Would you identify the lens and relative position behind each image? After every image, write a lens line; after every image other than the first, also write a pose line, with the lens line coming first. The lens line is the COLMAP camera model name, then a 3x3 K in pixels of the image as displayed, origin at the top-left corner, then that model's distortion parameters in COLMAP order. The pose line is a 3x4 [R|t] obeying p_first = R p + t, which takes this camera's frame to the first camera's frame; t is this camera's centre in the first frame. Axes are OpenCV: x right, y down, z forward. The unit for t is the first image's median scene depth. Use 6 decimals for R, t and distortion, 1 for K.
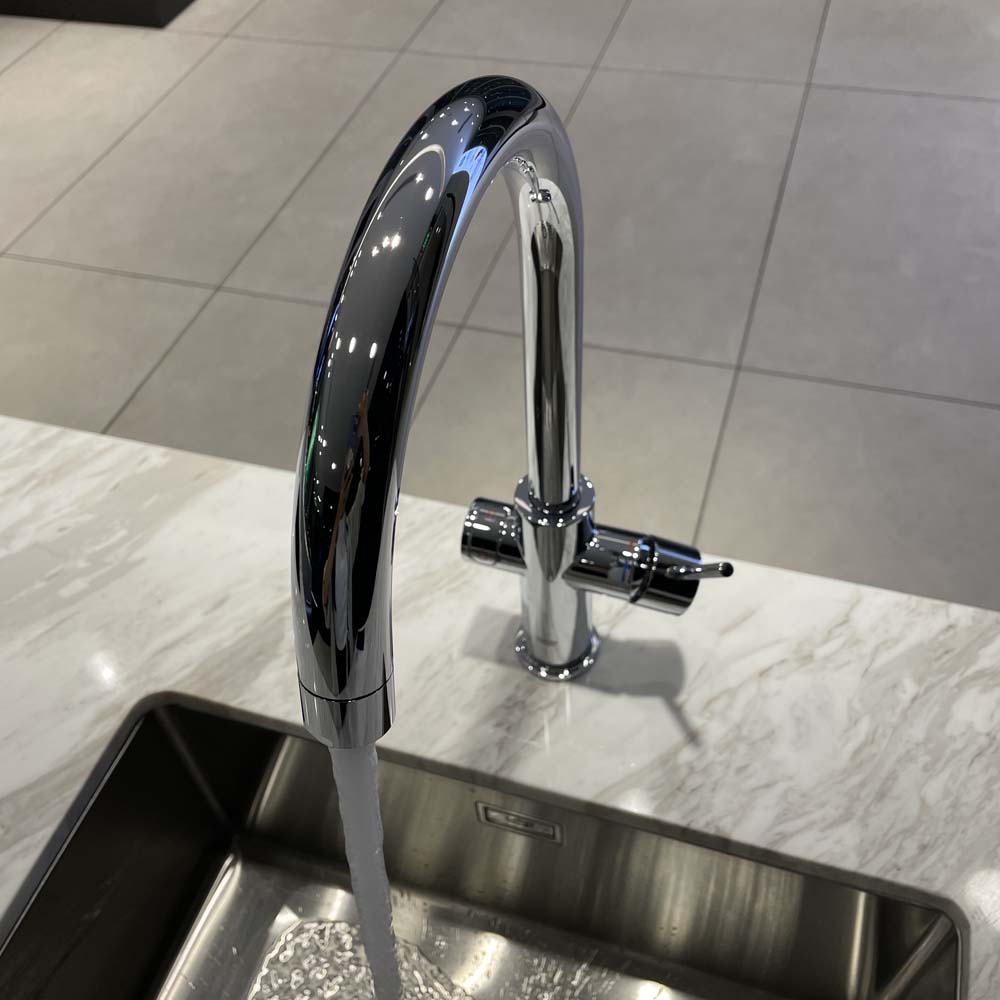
lens RADIAL K [[1034.7, 0, 486.9], [0, 1034.7, 498.0], [0, 0, 1]] dist [0.081094, -0.151826]
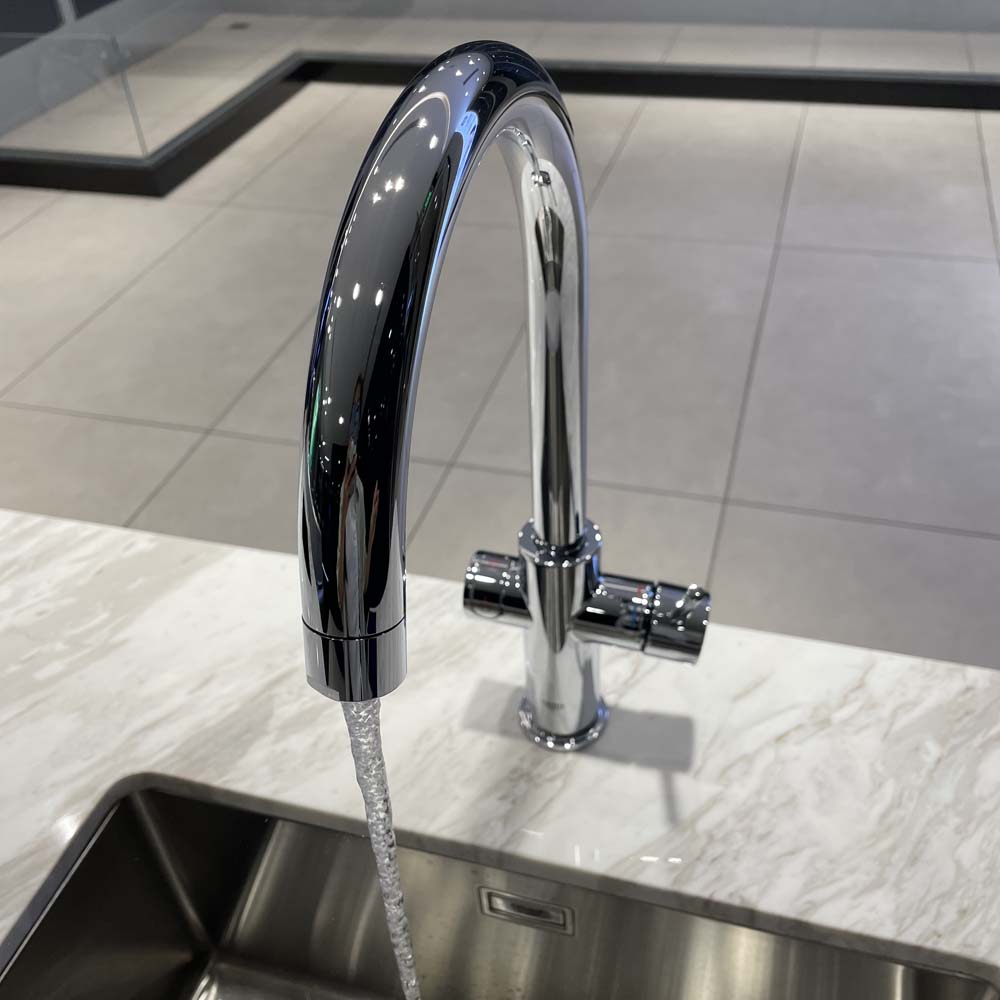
lens RADIAL K [[1035.0, 0, 505.7], [0, 1035.0, 499.0], [0, 0, 1]] dist [0.069388, -0.122239]
pose [[0.999442, -0.007374, 0.032569, -0.014451], [0.012500, 0.987024, -0.160087, 0.100133], [-0.030966, 0.160405, 0.986565, 0.032341]]
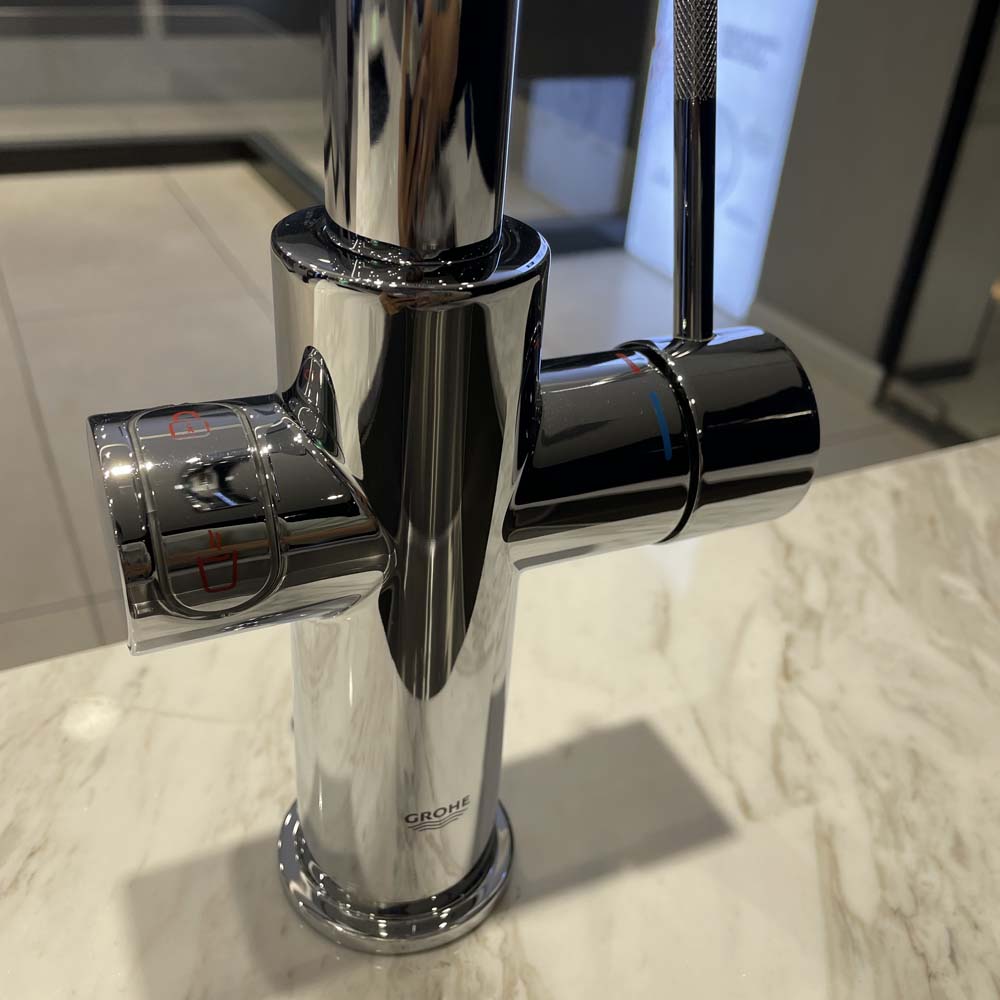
lens RADIAL K [[1045.7, 0, 500.2], [0, 1045.7, 505.3], [0, 0, 1]] dist [0.065102, -0.125010]
pose [[0.702327, -0.273498, 0.657218, -0.116435], [0.443544, 0.890255, -0.103513, 0.091331], [-0.556781, 0.364205, 0.746558, 0.682060]]
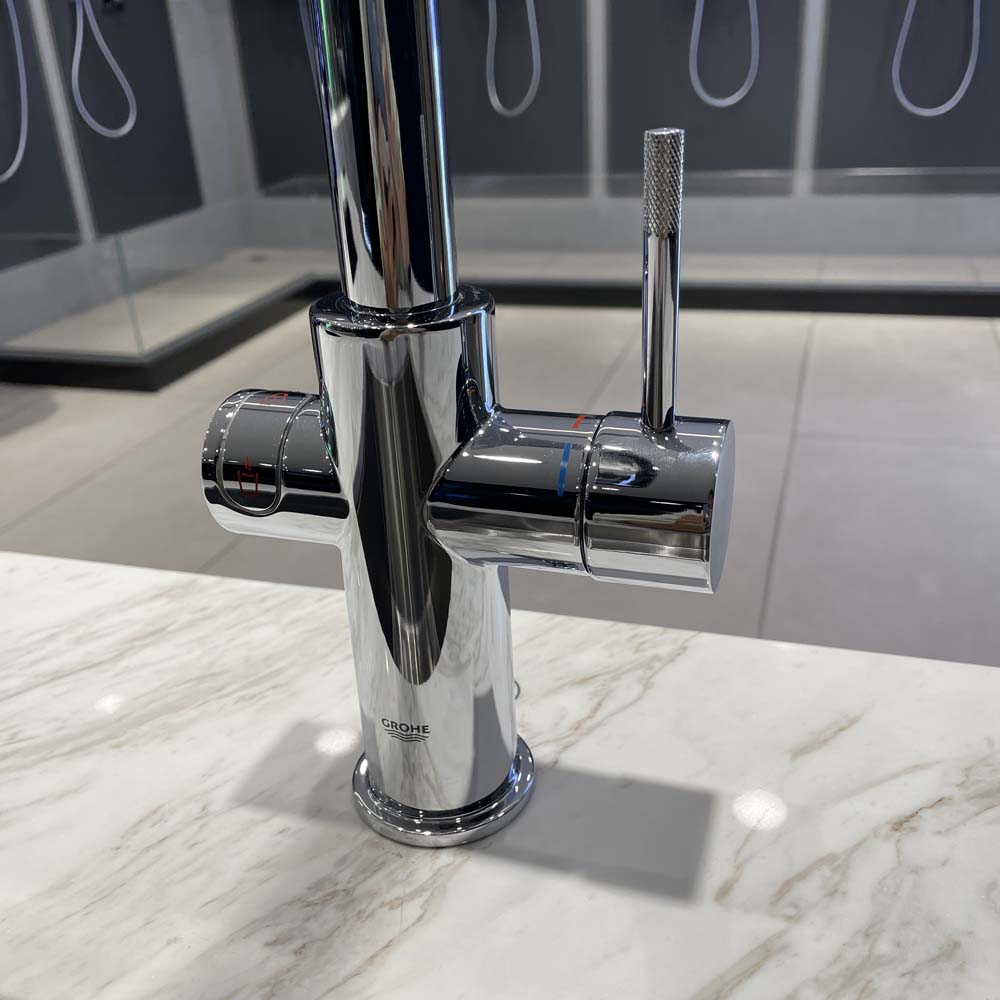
lens RADIAL K [[1035.0, 0, 505.7], [0, 1035.0, 499.0], [0, 0, 1]] dist [0.069388, -0.122239]
pose [[0.999785, 0.013423, 0.015818, 0.089105], [-0.006089, 0.918756, -0.394780, 0.214640], [-0.019832, 0.394598, 0.918640, 0.539309]]
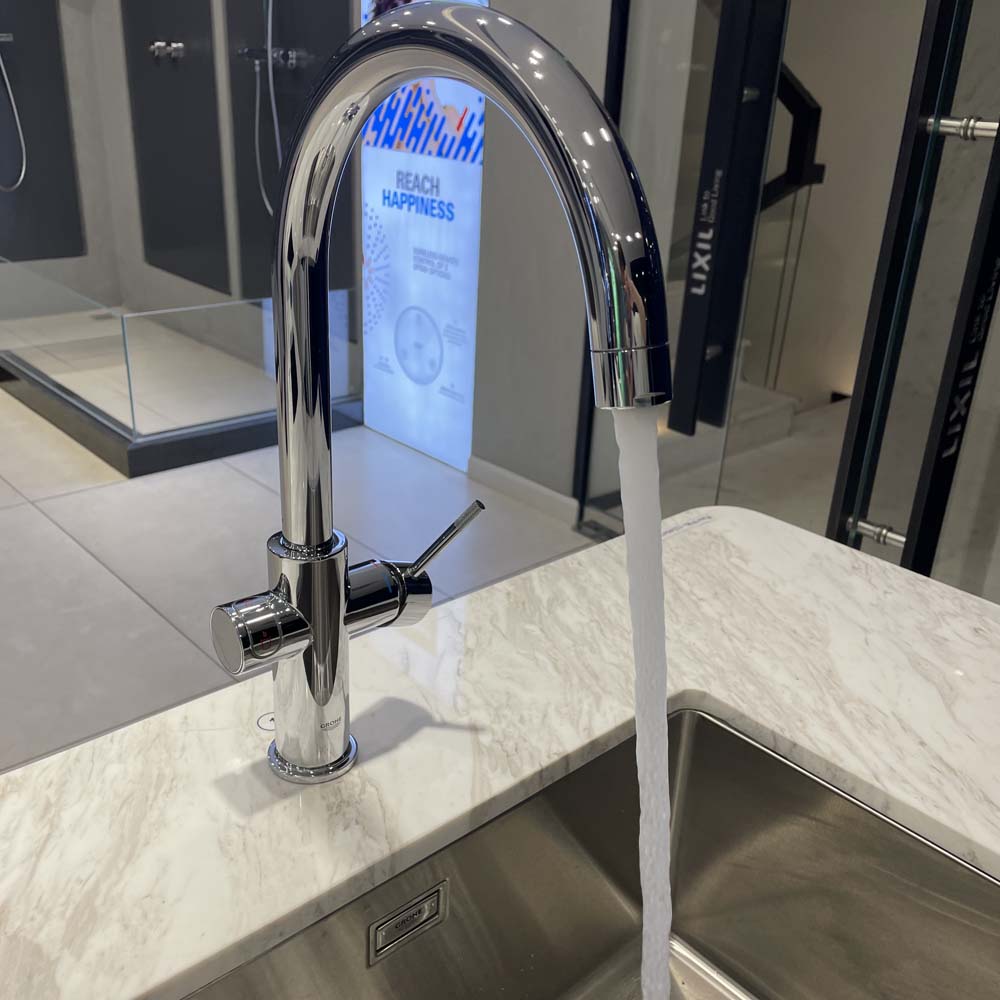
lens RADIAL K [[1035.0, 0, 505.7], [0, 1035.0, 499.0], [0, 0, 1]] dist [0.069388, -0.122239]
pose [[0.488854, -0.253379, 0.834758, -0.596025], [0.592849, 0.798462, -0.104825, 0.163236], [-0.639962, 0.546130, 0.540547, 0.251735]]
